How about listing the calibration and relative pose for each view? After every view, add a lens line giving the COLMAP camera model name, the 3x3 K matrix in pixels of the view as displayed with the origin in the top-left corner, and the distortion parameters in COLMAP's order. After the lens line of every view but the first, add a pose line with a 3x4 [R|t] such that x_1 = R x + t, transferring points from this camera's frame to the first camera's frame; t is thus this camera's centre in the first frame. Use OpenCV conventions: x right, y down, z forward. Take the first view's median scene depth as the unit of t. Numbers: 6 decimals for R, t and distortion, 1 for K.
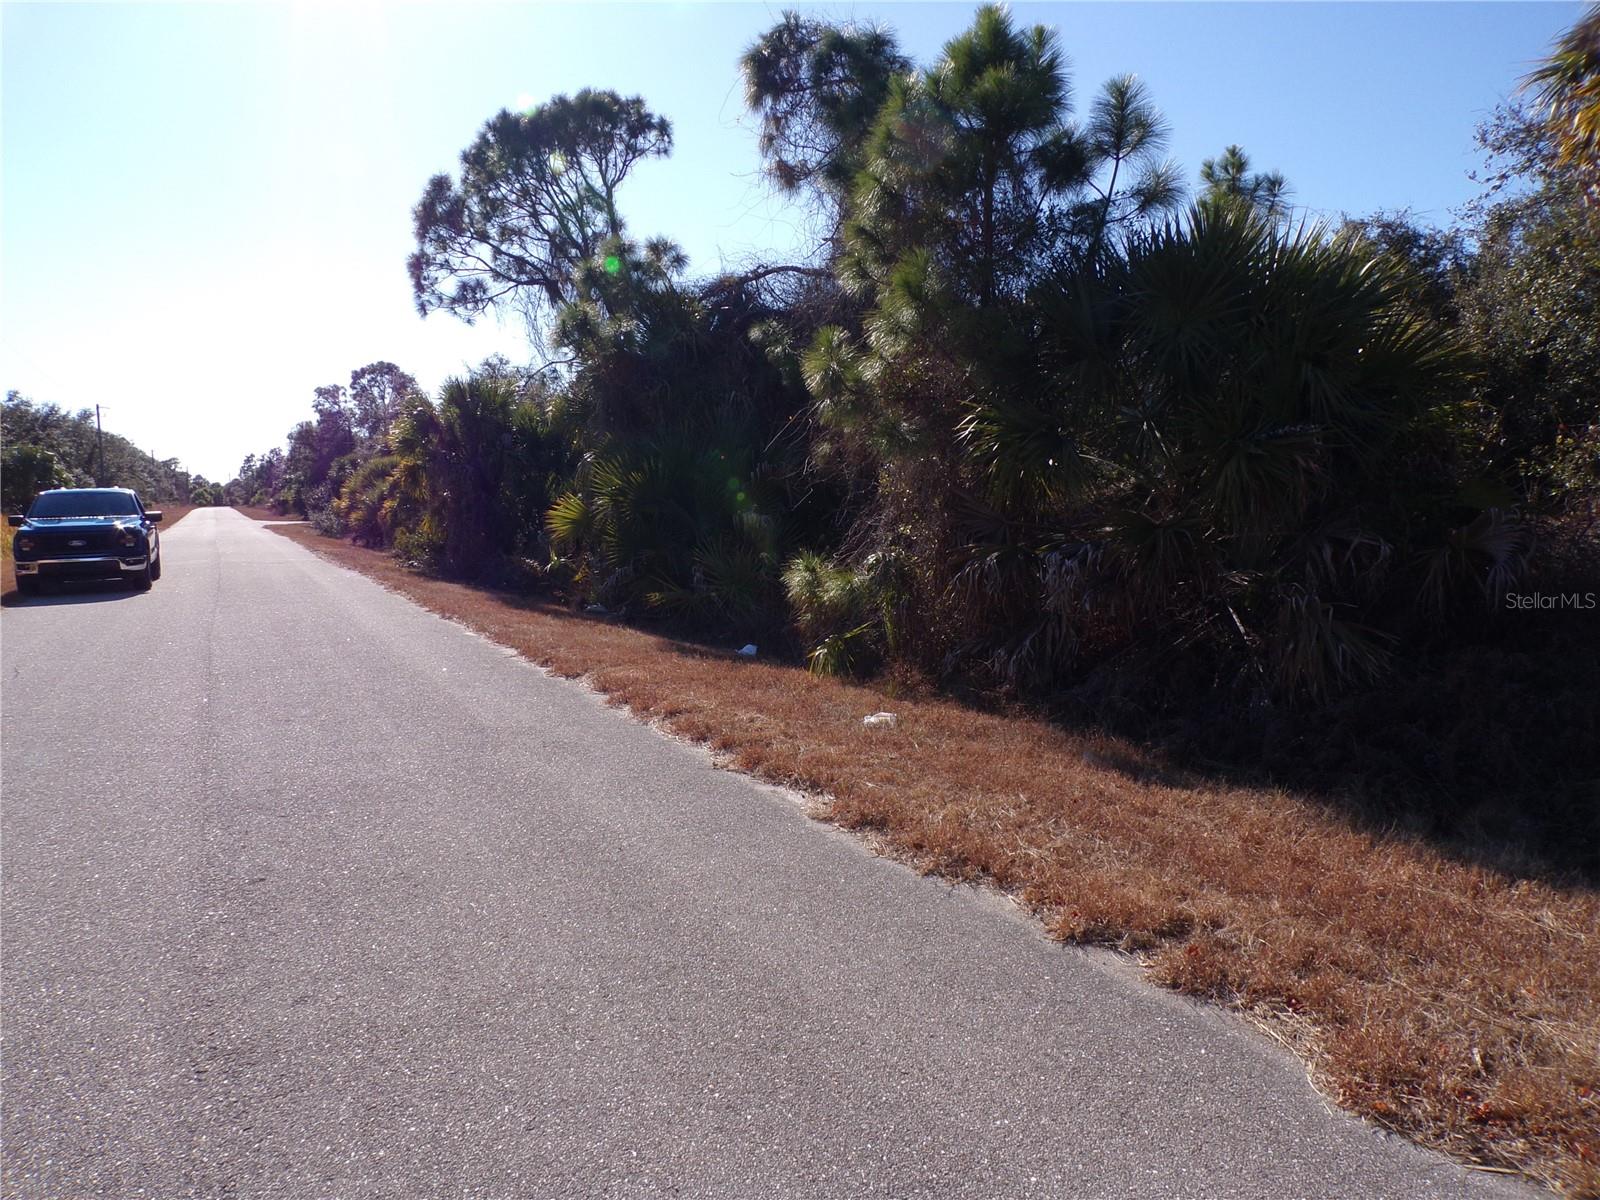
lens RADIAL K [[1092.5, 0, 798.6], [0, 1092.5, 598.7], [0, 0, 1]] dist [0.005575, 0.006362]
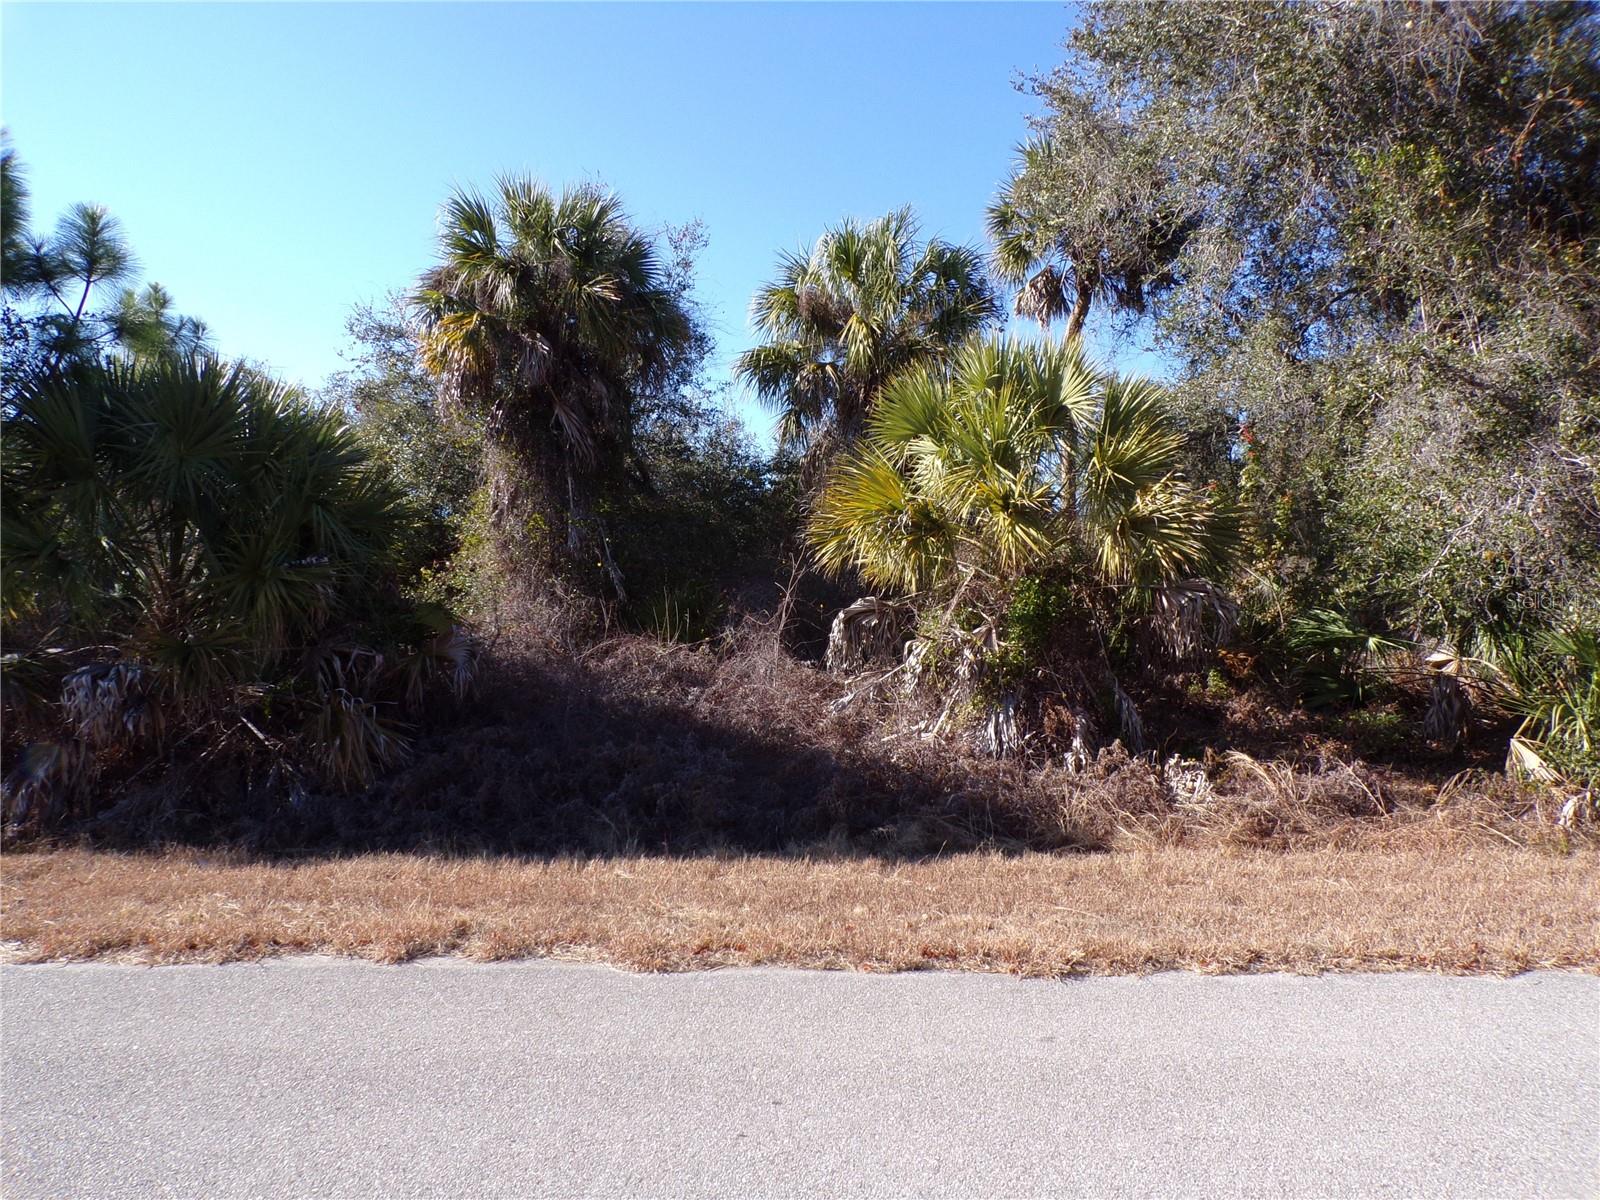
lens RADIAL K [[1092.5, 0, 802.6], [0, 1092.5, 602.3], [0, 0, 1]] dist [0.005575, 0.006362]
pose [[0.510933, 0.007969, 0.859584, -0.270869], [0.079960, 0.995181, -0.056754, -0.000048], [-0.855894, 0.097730, 0.507834, -0.047858]]
